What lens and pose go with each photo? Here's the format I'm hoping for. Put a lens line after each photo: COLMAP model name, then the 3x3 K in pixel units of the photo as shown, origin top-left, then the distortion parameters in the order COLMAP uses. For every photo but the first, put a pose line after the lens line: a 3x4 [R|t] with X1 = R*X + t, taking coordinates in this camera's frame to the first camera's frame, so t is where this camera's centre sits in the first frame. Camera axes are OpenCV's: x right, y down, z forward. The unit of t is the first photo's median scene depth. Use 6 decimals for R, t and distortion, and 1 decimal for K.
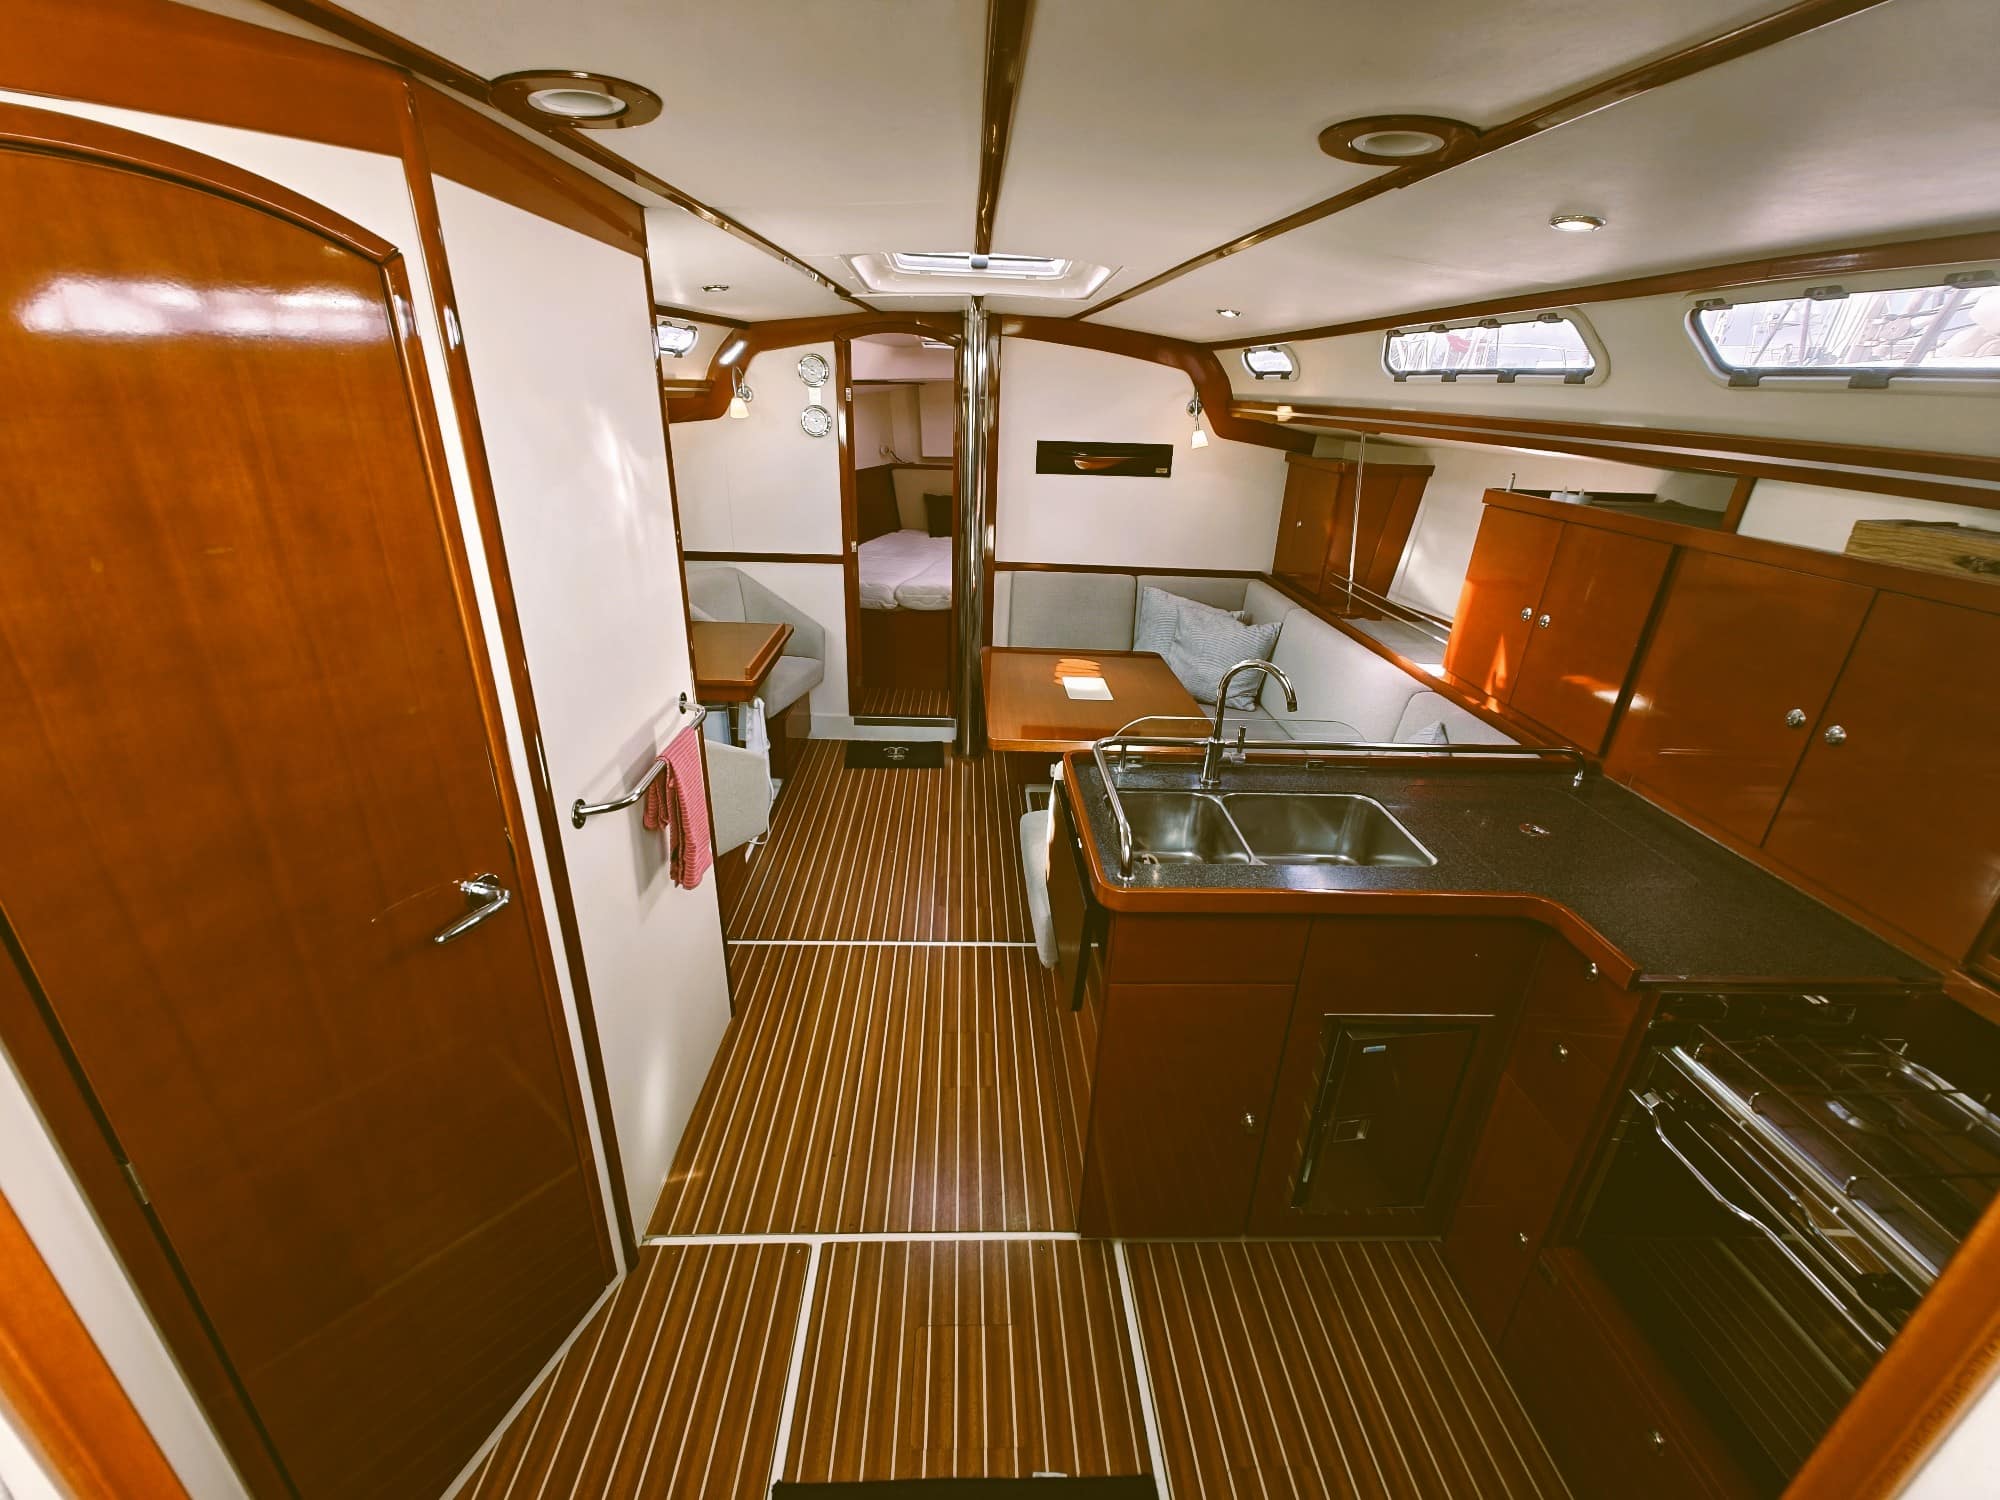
lens RADIAL K [[827.1, 0, 1000.0], [0, 827.1, 750.0], [0, 0, 1]] dist [-0.000297, -0.000005]
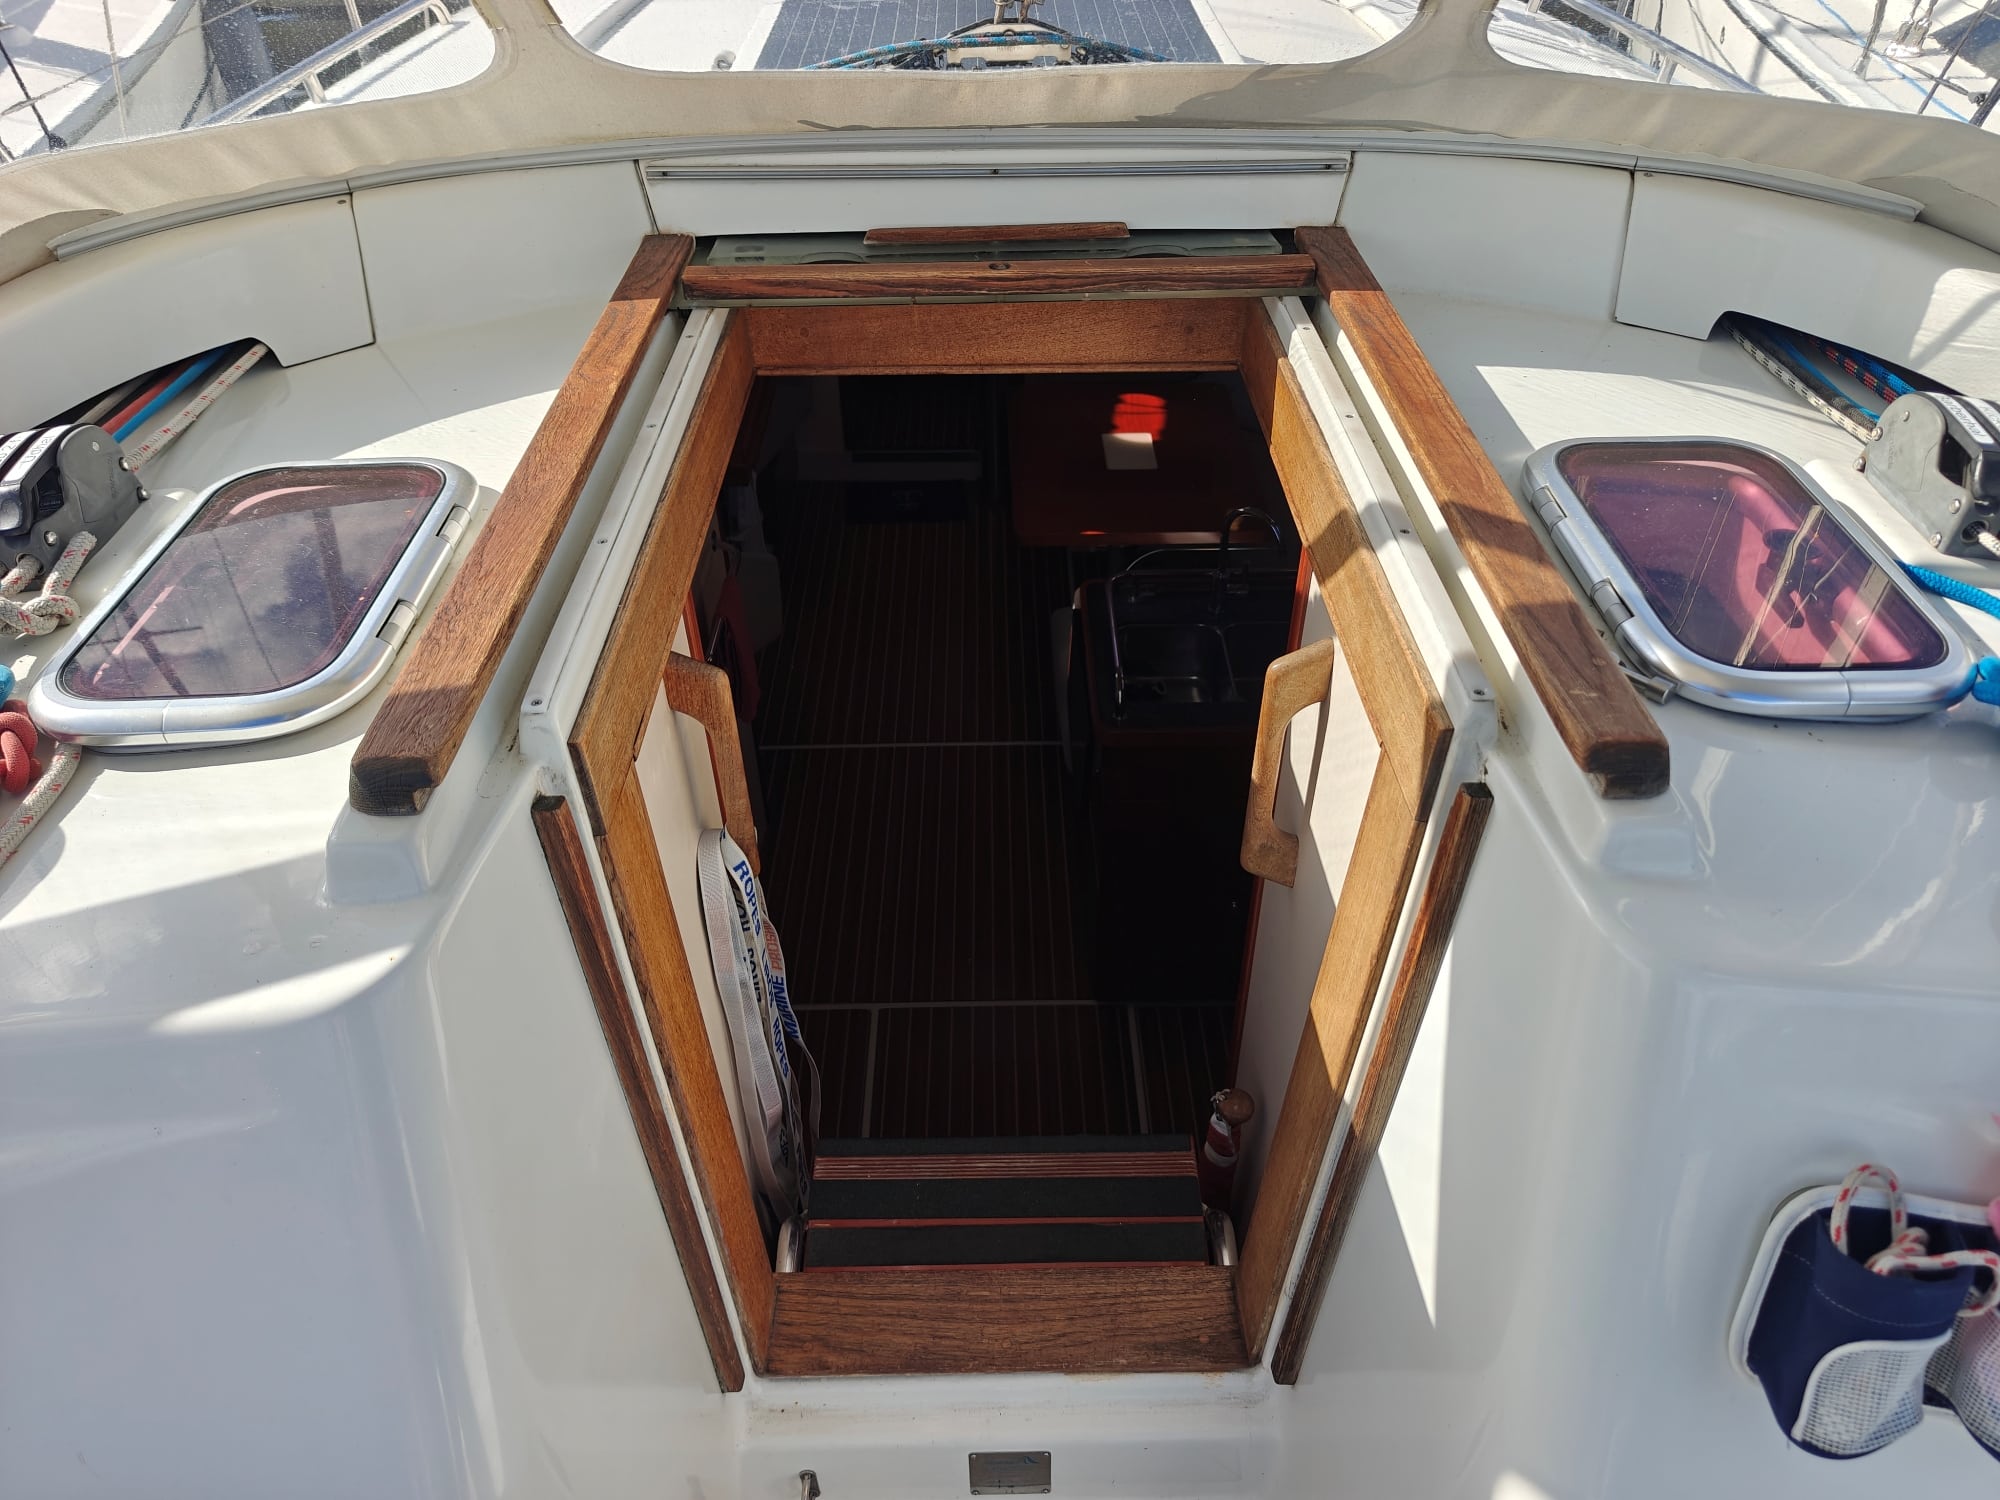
lens RADIAL K [[1333.6, 0, 1000.0], [0, 1333.6, 750.0], [0, 0, 1]] dist [-0.000038, -0.000030]
pose [[0.998301, -0.021815, -0.054022, 0.045688], [0.036041, 0.959775, 0.278447, -0.192464], [0.045774, -0.279921, 0.958931, -0.488836]]
